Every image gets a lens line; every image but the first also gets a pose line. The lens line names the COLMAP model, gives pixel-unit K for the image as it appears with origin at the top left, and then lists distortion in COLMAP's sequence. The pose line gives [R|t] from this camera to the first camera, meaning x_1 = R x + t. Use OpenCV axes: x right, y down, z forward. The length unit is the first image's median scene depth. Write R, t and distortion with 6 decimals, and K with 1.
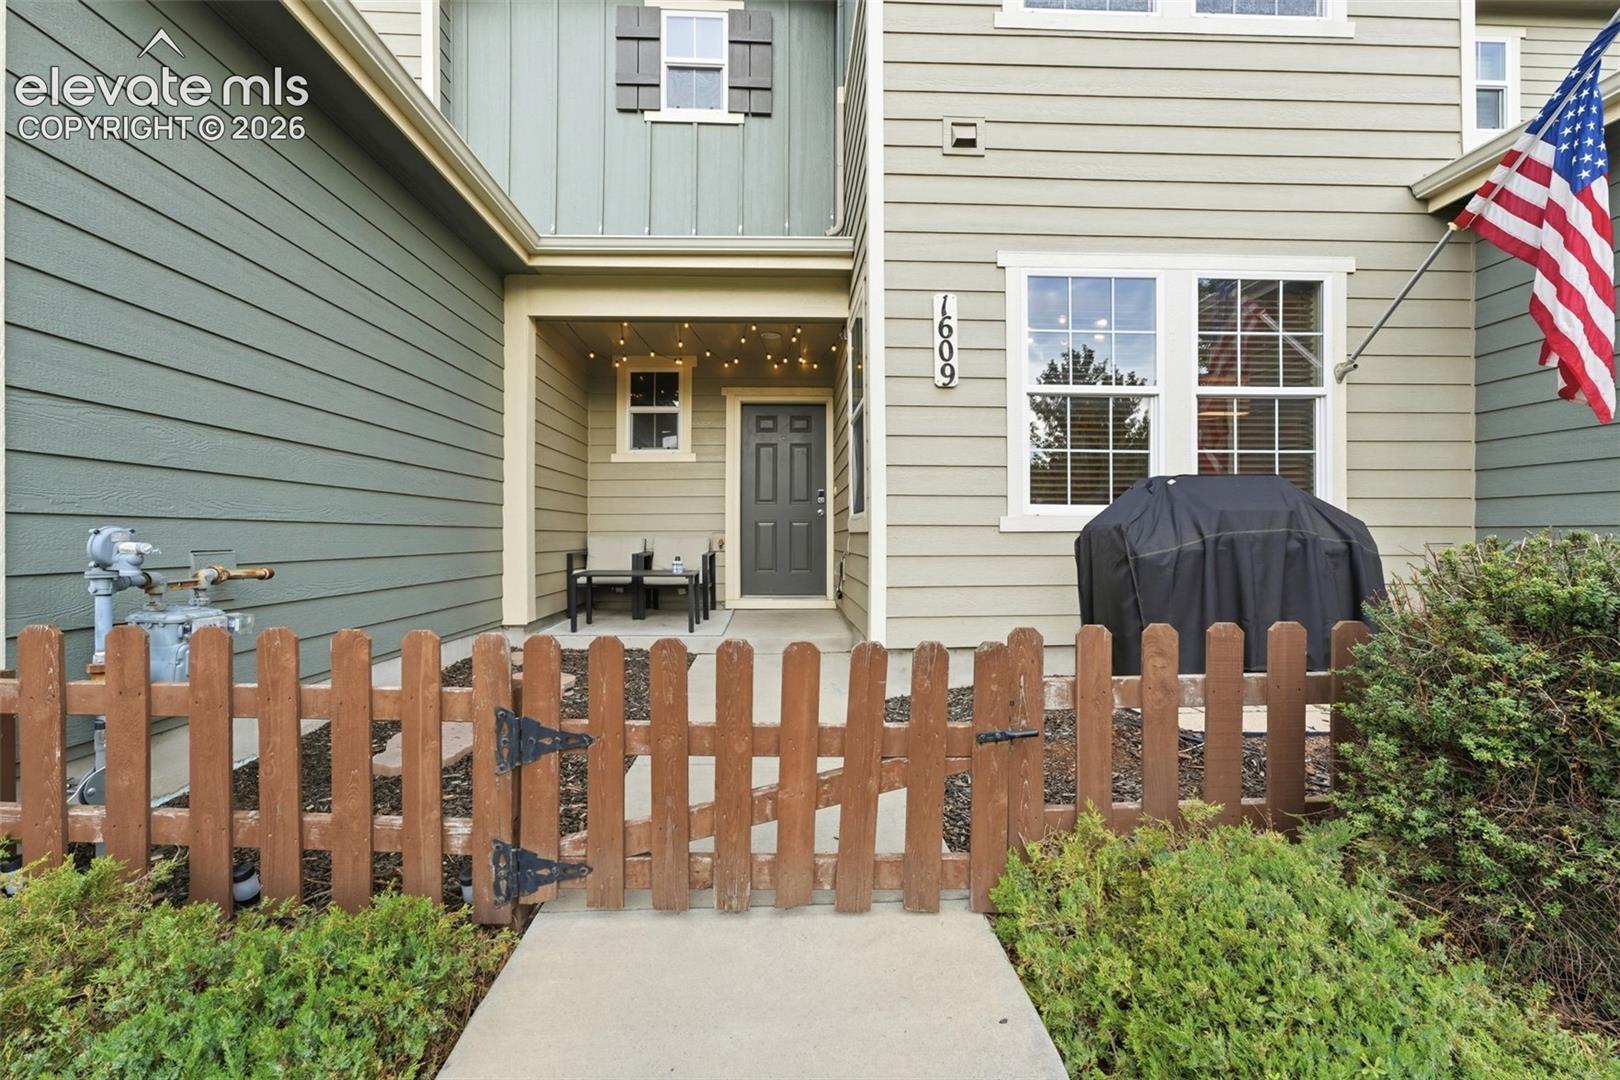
lens RADIAL K [[676.0, 0, 815.1], [0, 676.0, 527.6], [0, 0, 1]] dist [-0.035626, 0.034410]
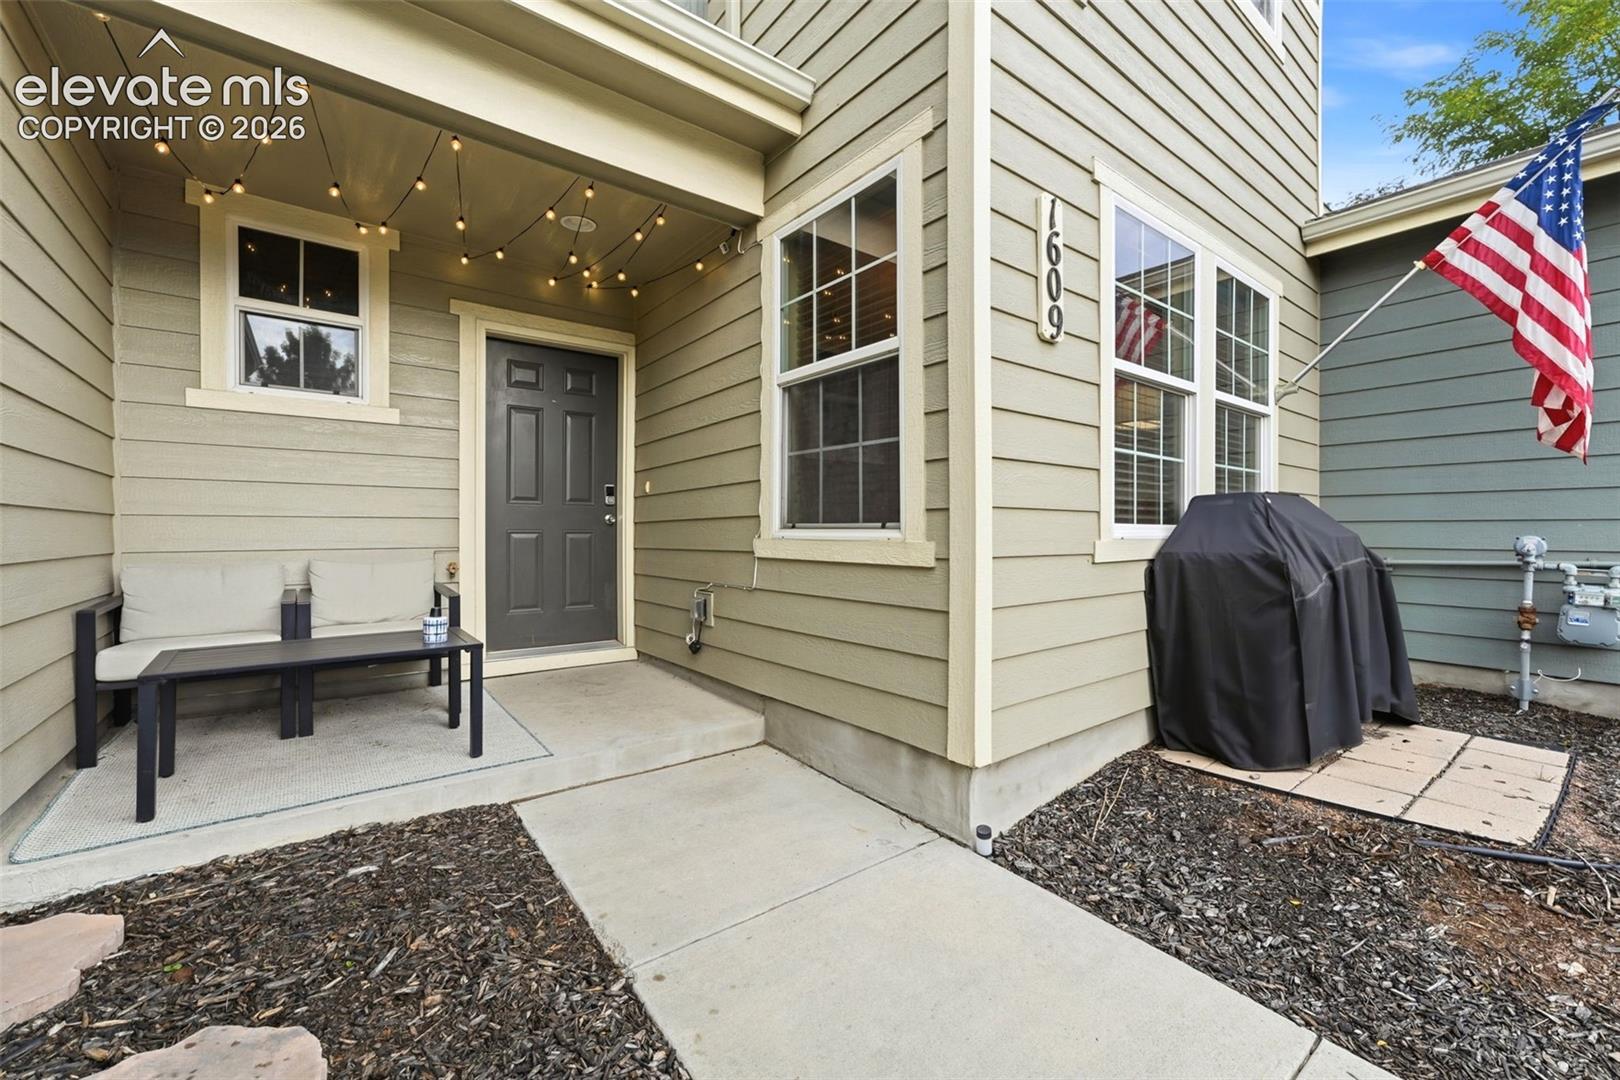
lens RADIAL K [[671.4, 0, 809.8], [0, 671.4, 534.0], [0, 0, 1]] dist [-0.030878, 0.025078]
pose [[0.814826, 0.000978, 0.579705, -0.248605], [-0.008783, 0.999905, 0.010658, -0.019552], [-0.579639, -0.013776, 0.814757, 0.414214]]
